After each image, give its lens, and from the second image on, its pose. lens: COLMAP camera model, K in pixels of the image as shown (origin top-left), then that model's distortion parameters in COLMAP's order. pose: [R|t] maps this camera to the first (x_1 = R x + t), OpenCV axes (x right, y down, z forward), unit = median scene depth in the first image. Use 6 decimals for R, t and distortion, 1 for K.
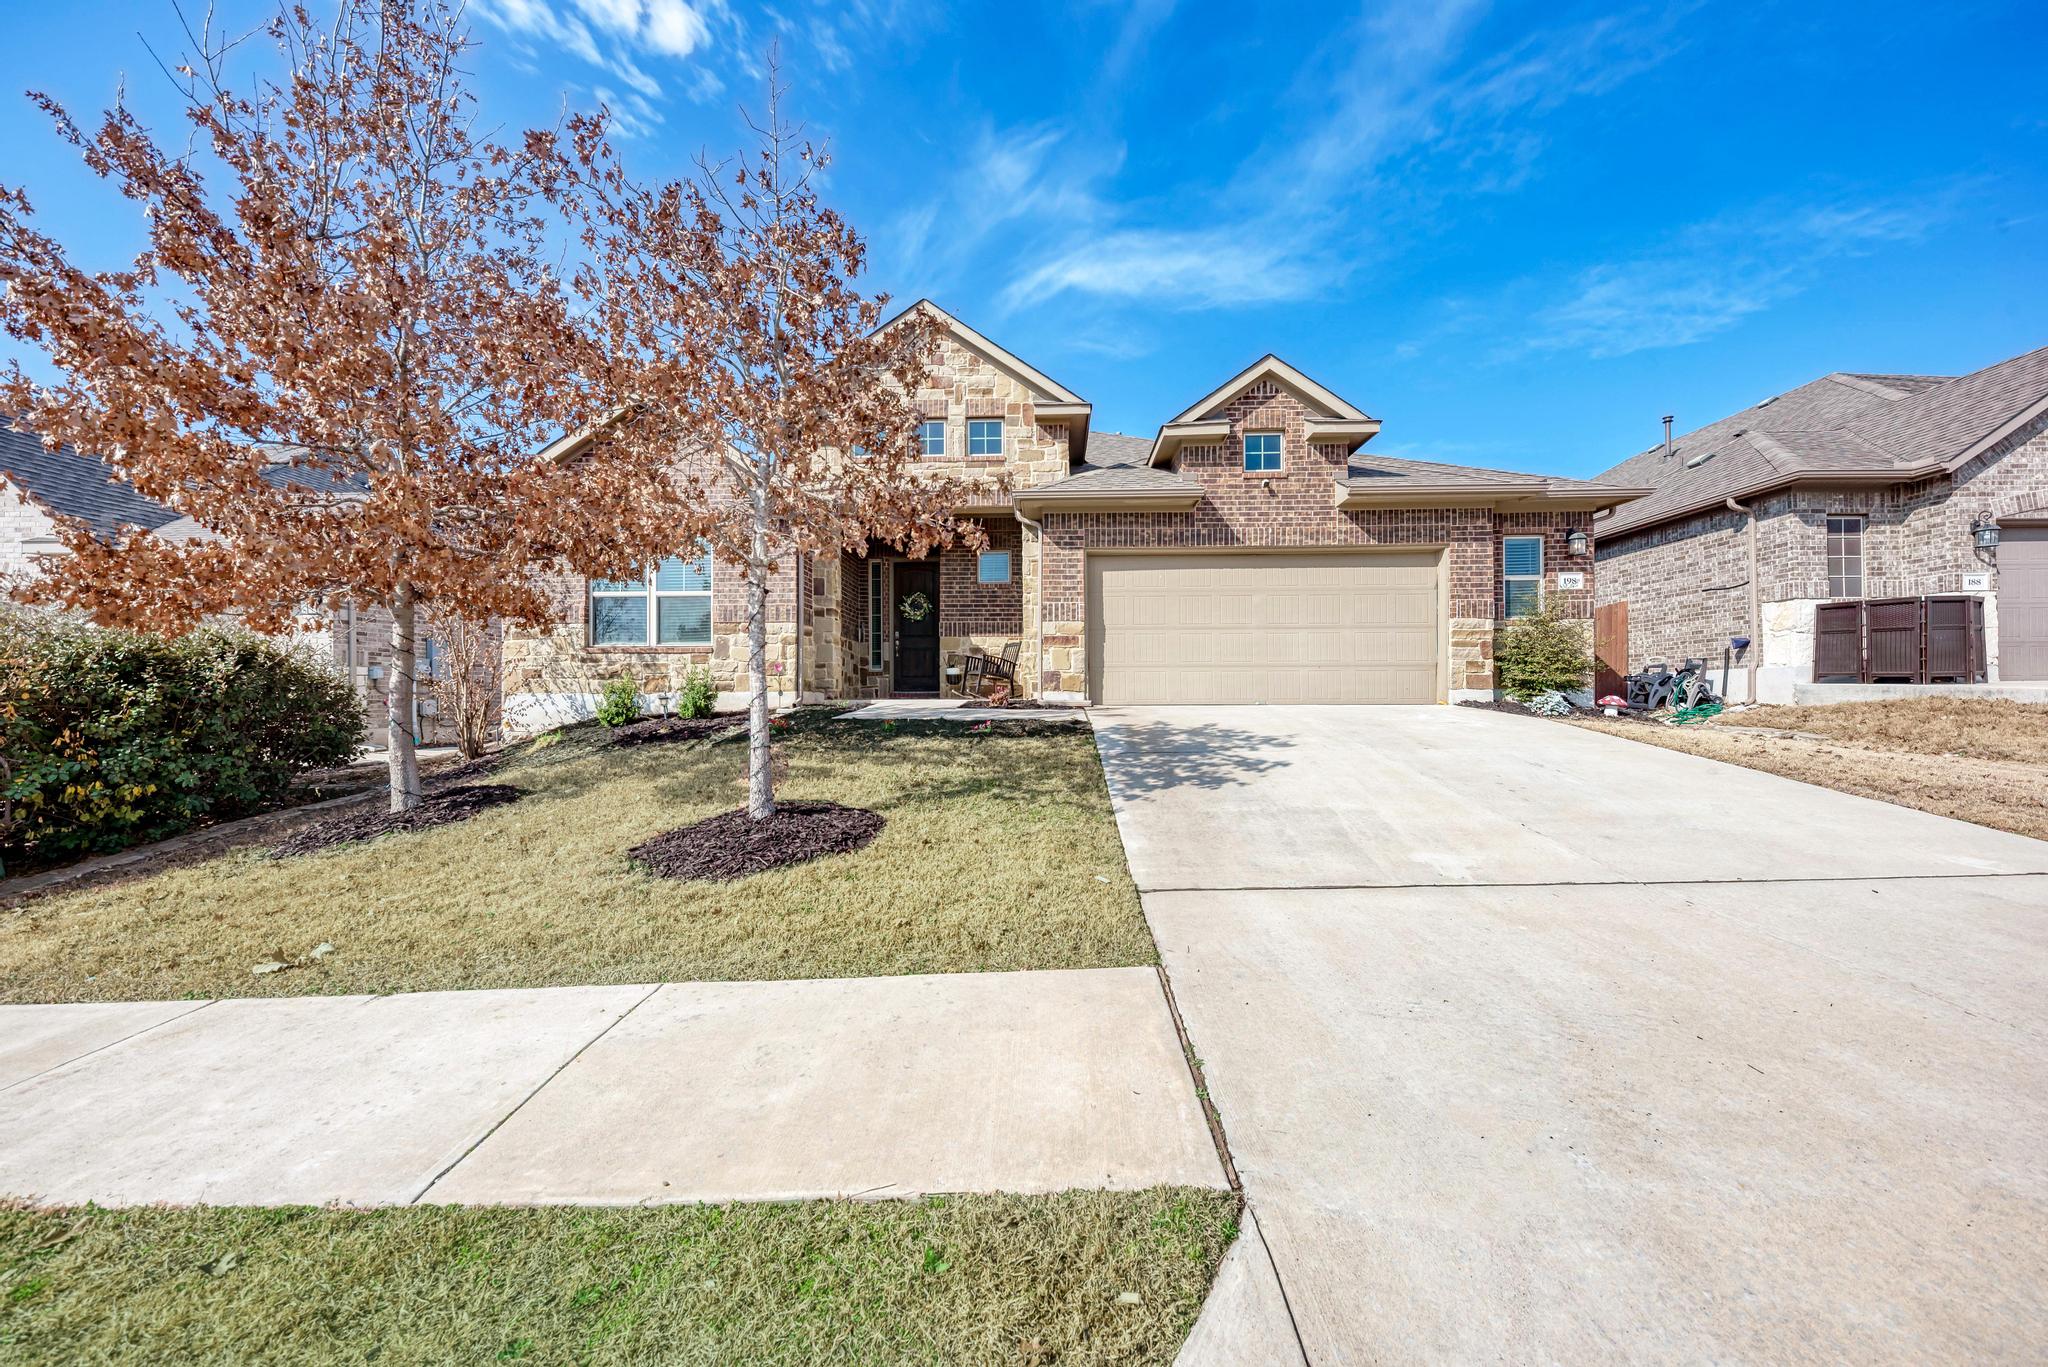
lens RADIAL K [[744.5, 0, 1034.2], [0, 744.5, 692.6], [0, 0, 1]] dist [0.000174, -0.000111]
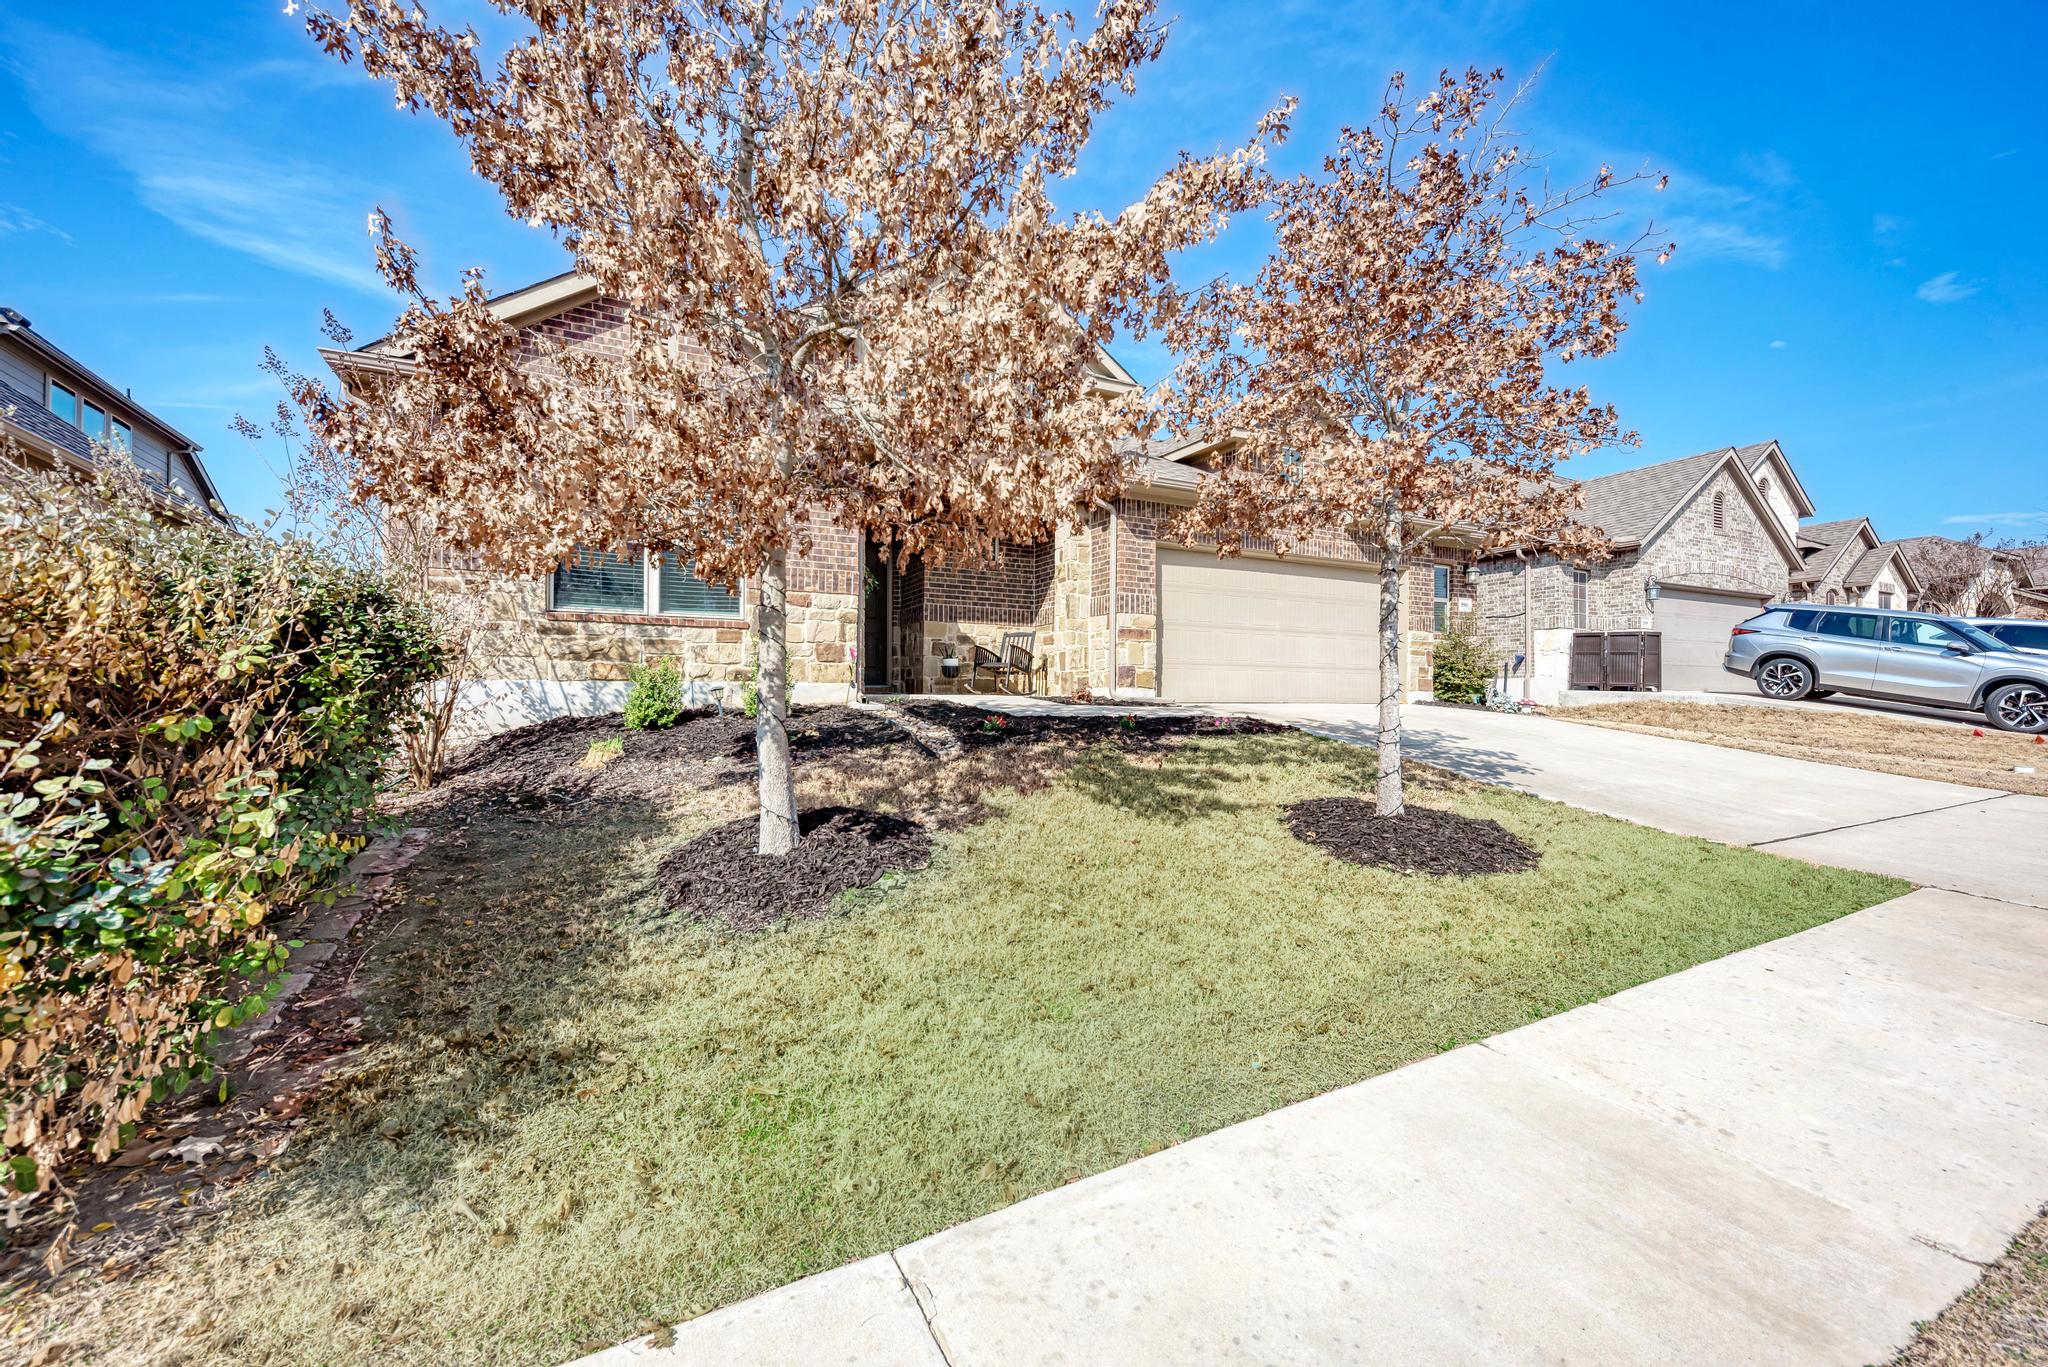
lens RADIAL K [[838.2, 0, 1024.0], [0, 838.2, 683.5], [0, 0, 1]] dist [0.000020, 0.000029]
pose [[0.874988, 0.017499, 0.483829, -0.592043], [-0.012531, 0.999830, -0.013499, 0.008735], [-0.483983, 0.005749, 0.875058, 0.137466]]
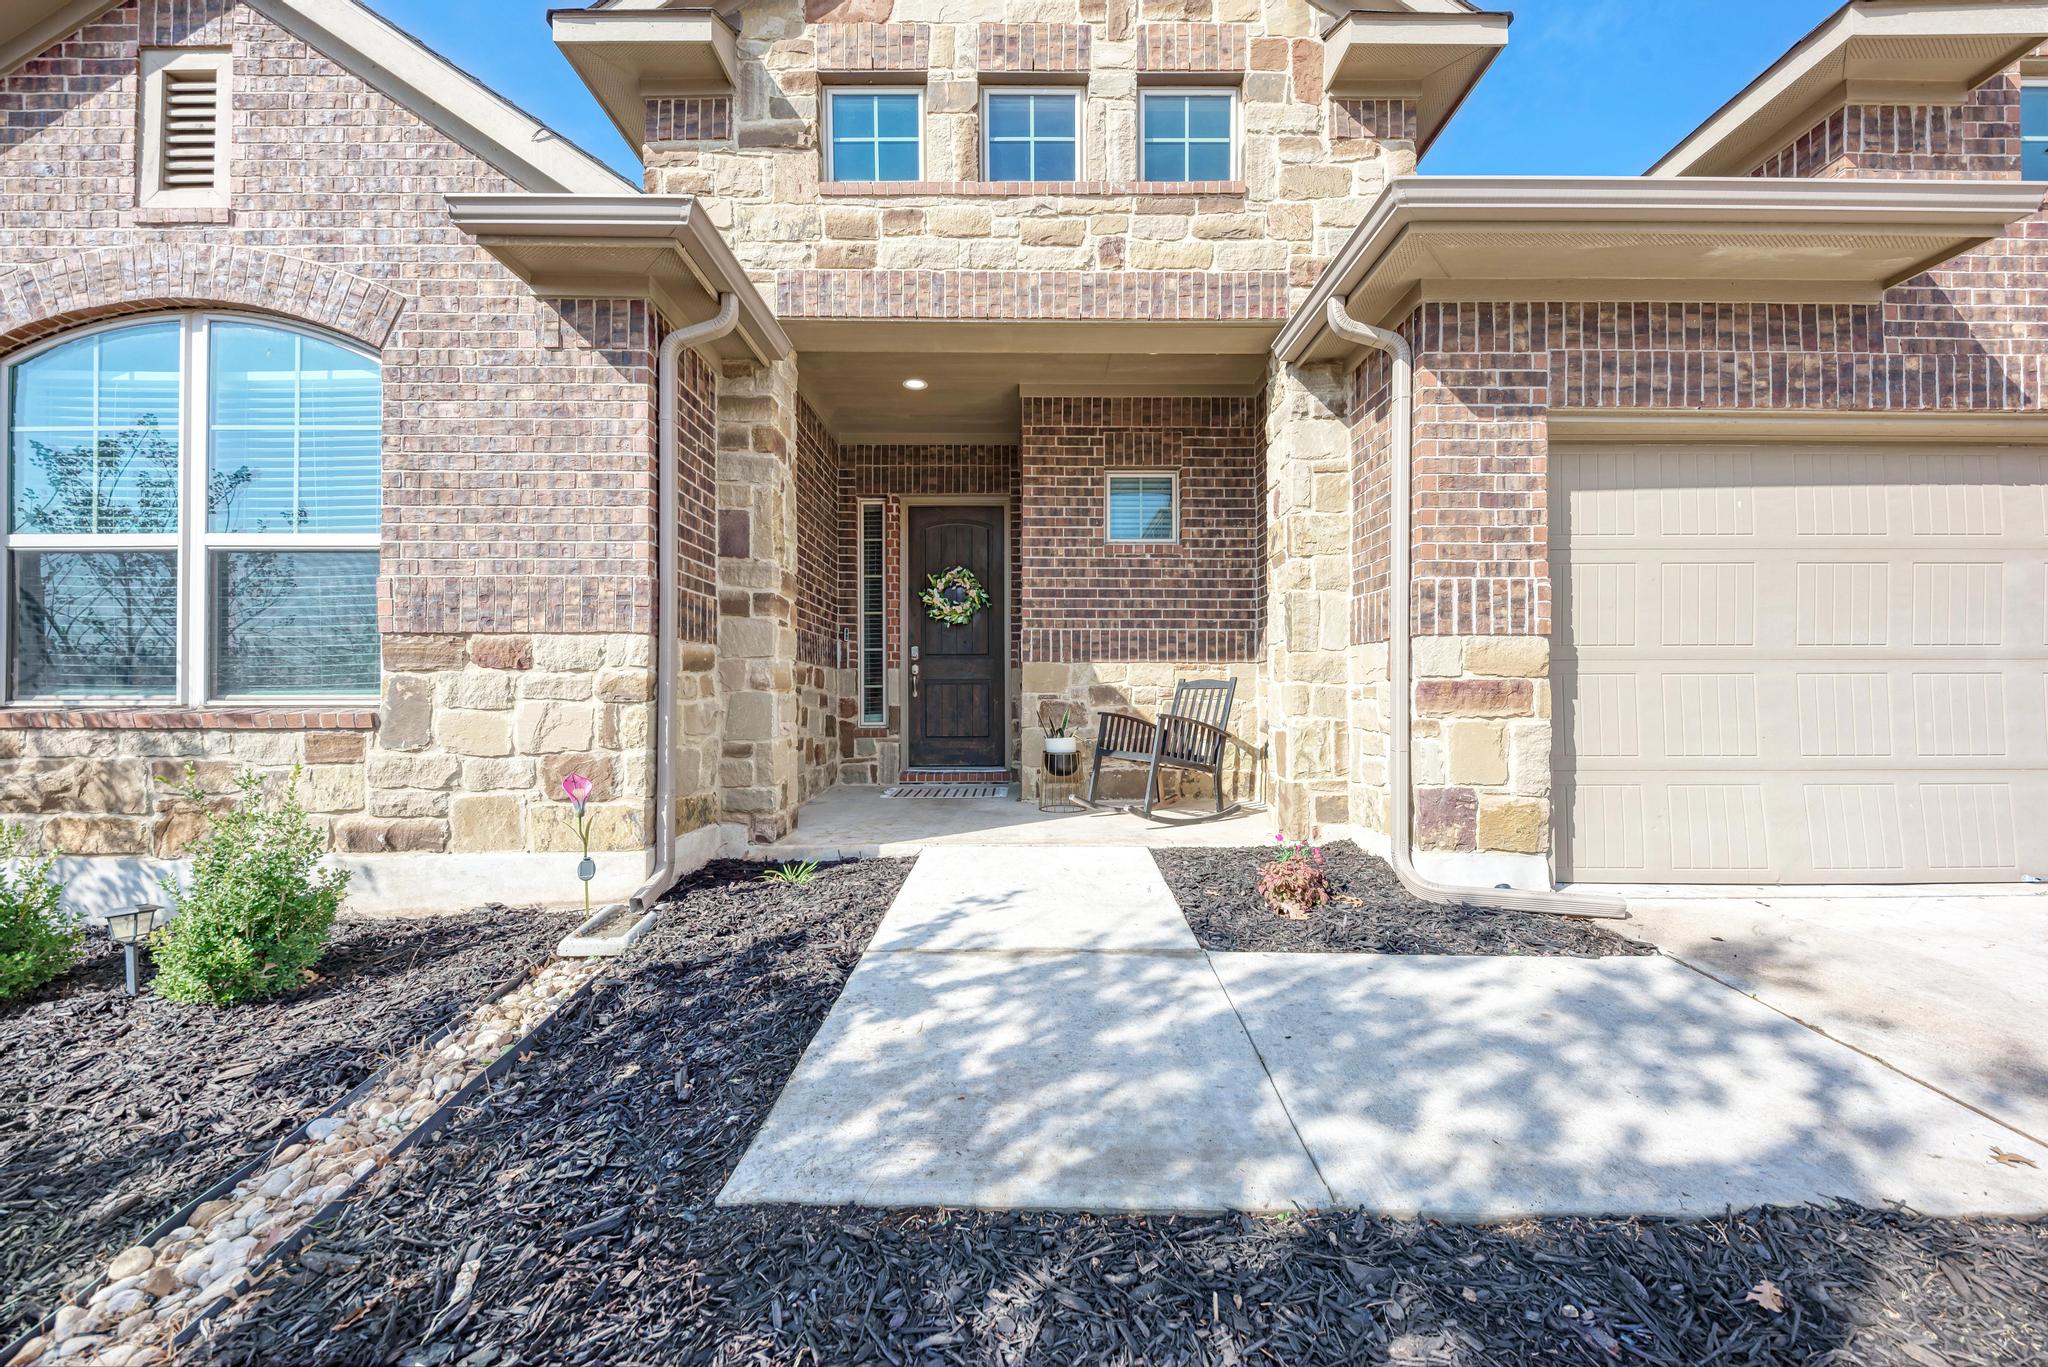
lens RADIAL K [[750.2, 0, 1029.0], [0, 750.2, 692.7], [0, 0, 1]] dist [0.010456, -0.005127]
pose [[0.999481, 0.002981, 0.032073, -0.166601], [-0.003031, 0.999994, 0.001515, -0.070005], [-0.032068, -0.001611, 0.999484, 0.669829]]
